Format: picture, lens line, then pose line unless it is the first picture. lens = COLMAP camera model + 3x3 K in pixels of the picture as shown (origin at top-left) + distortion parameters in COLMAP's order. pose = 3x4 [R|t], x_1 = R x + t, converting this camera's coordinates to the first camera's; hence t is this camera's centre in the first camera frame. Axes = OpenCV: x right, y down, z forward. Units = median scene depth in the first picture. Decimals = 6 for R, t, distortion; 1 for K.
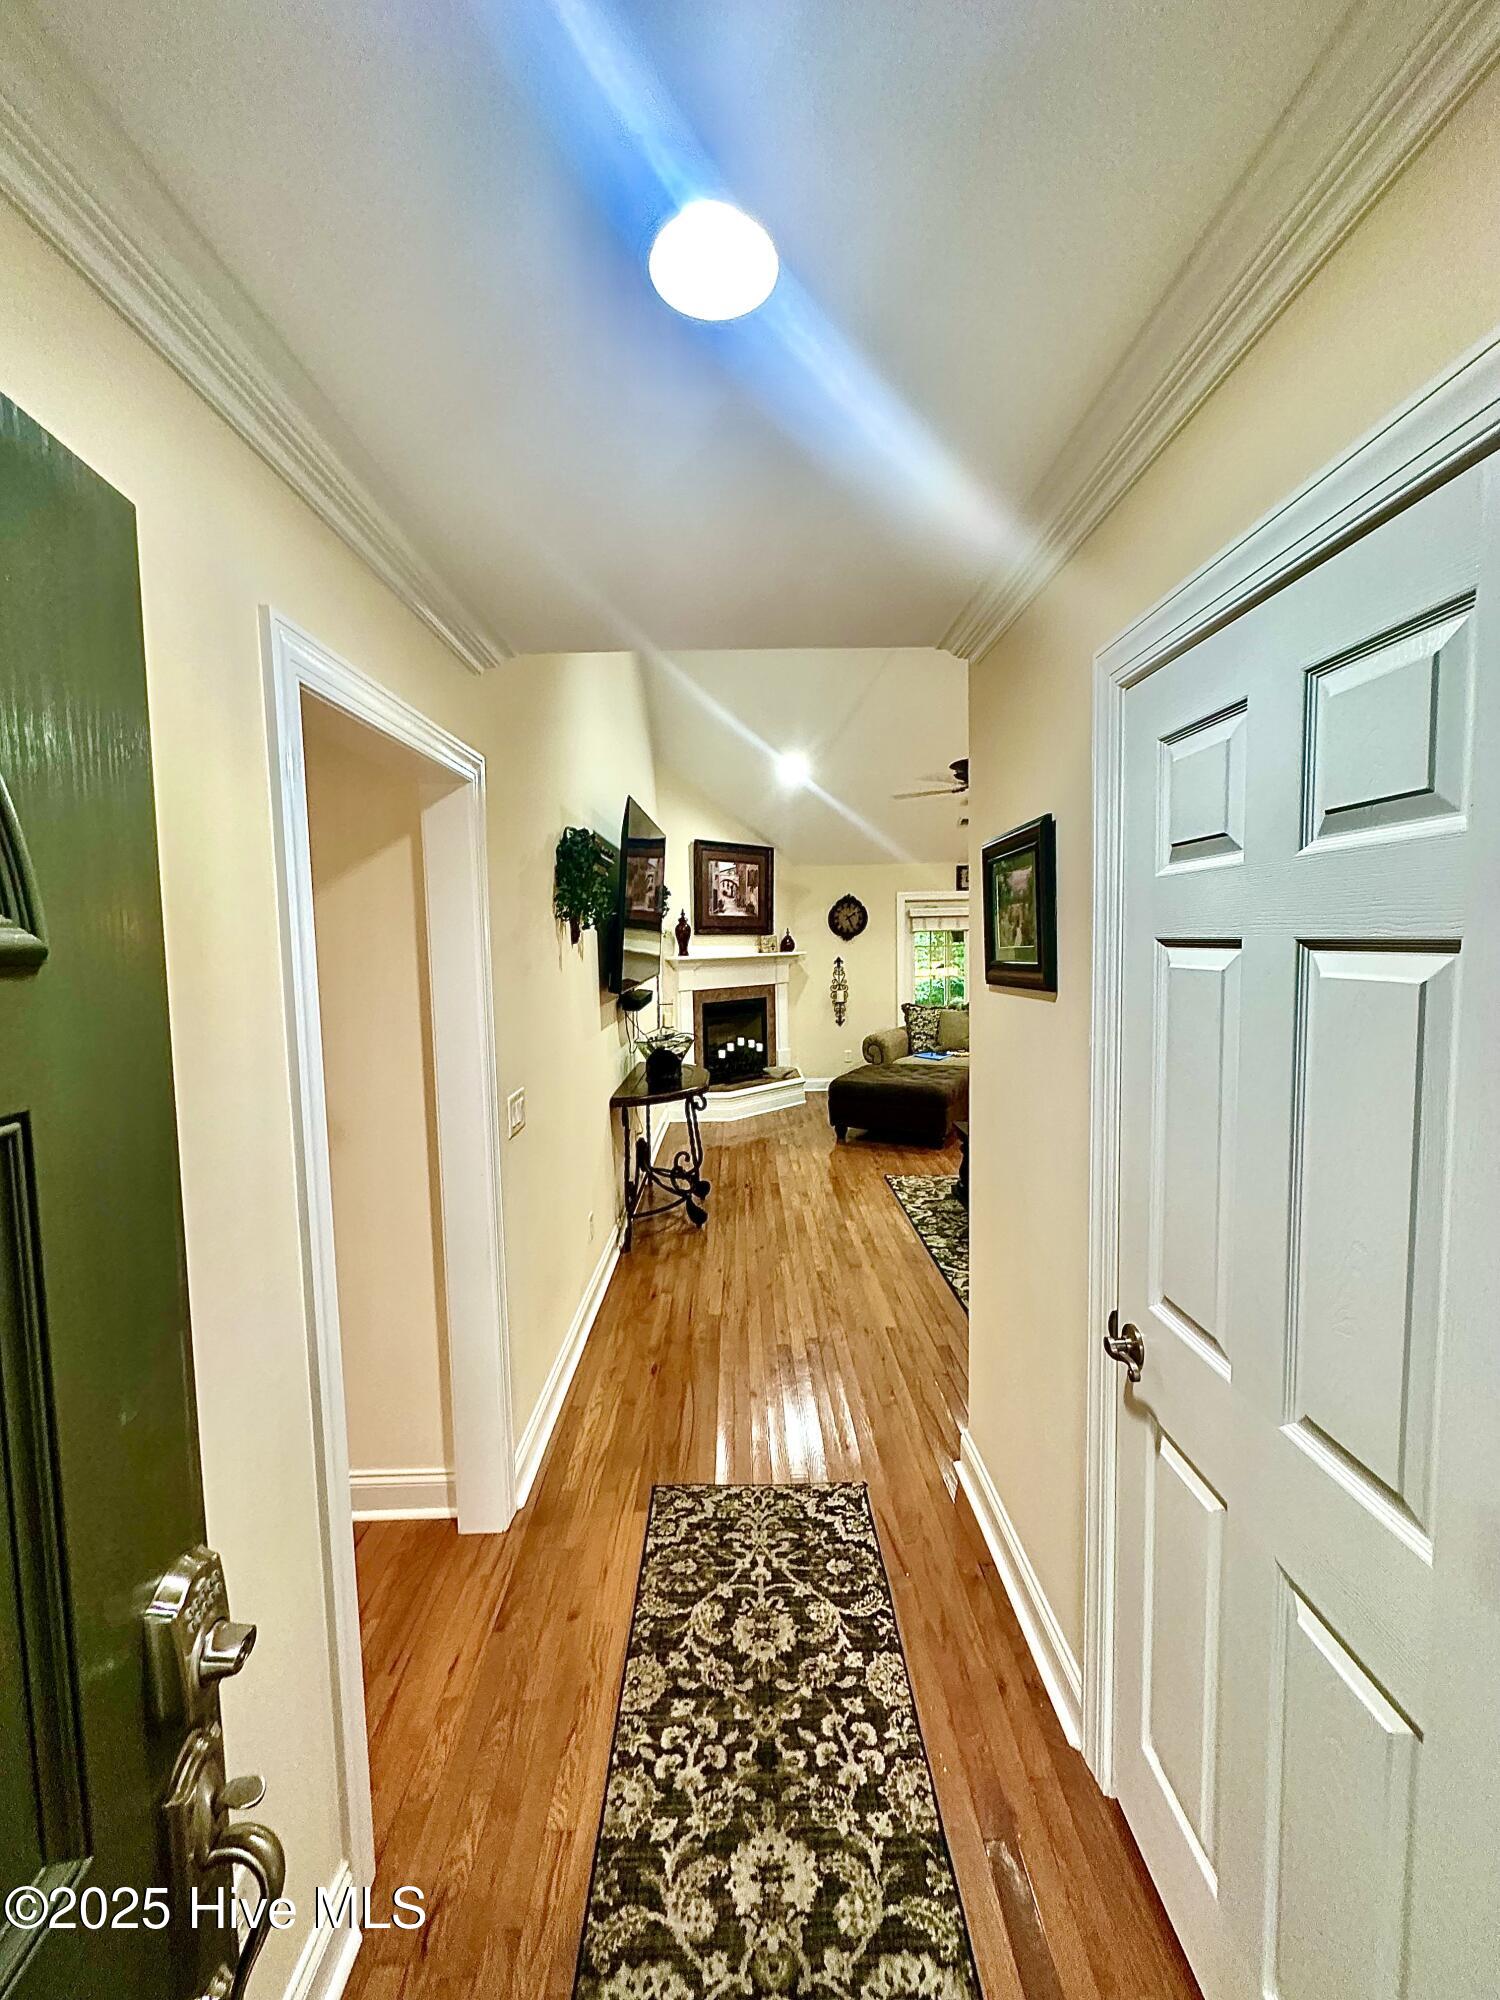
lens RADIAL K [[804.5, 0, 752.8], [0, 804.5, 999.5], [0, 0, 1]] dist [0.000493, 0.000011]
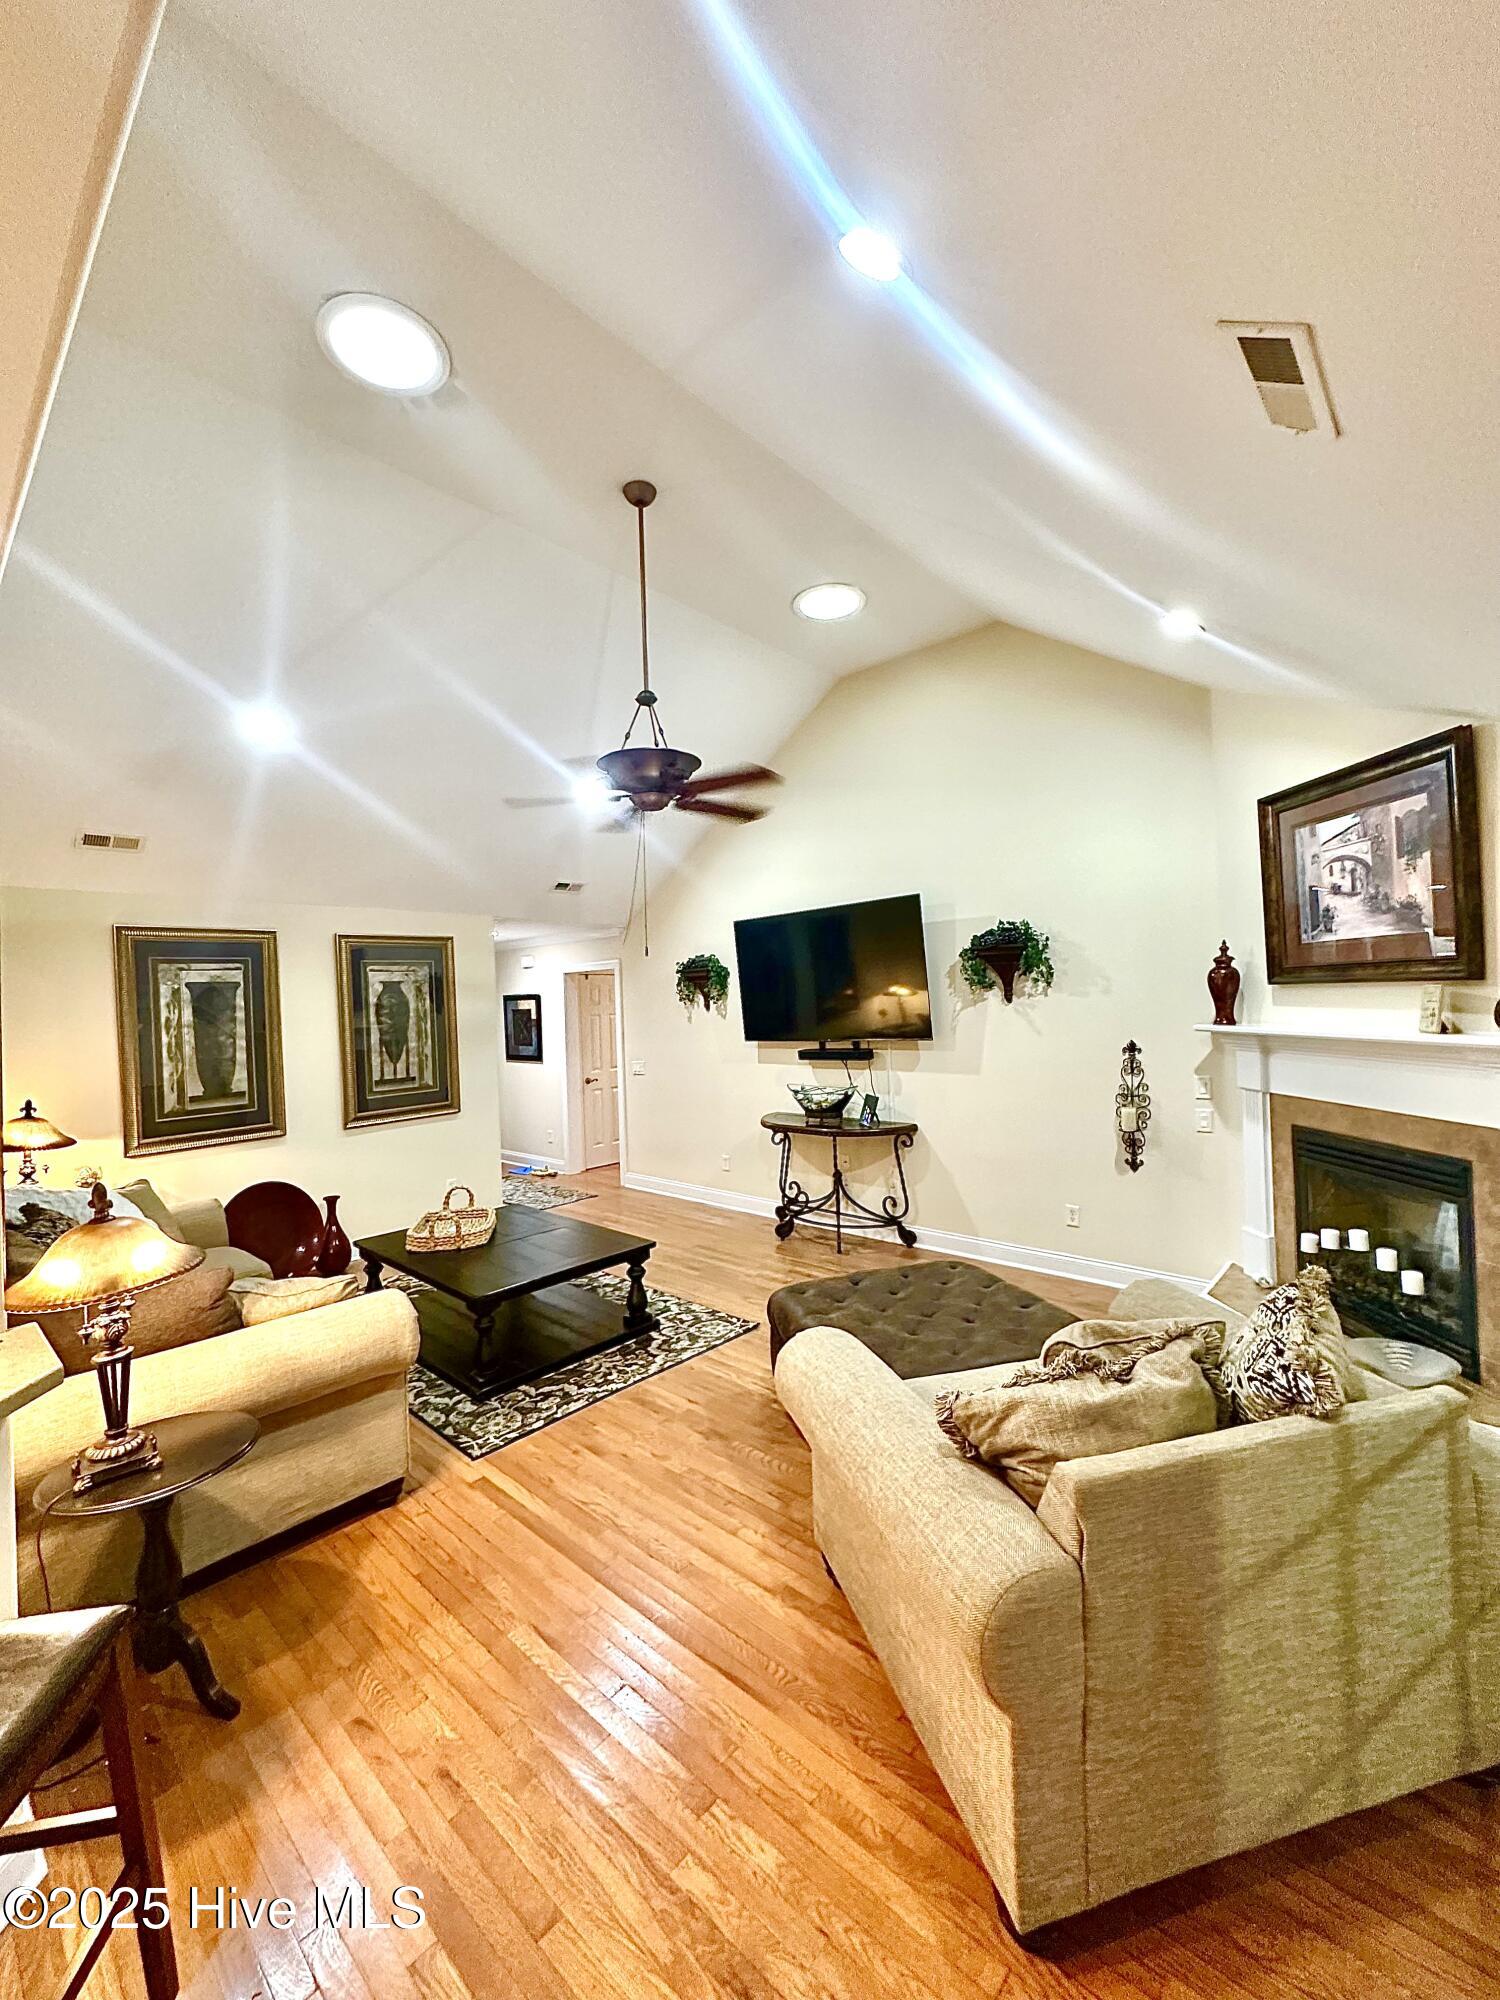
lens RADIAL K [[804.5, 0, 752.2], [0, 804.5, 998.9], [0, 0, 1]] dist [0.000493, 0.000011]
pose [[-0.685647, 0.047452, -0.726386, 0.518901], [0.000845, 0.997924, 0.064393, -0.103254], [0.727934, 0.043537, -0.684264, 1.095904]]
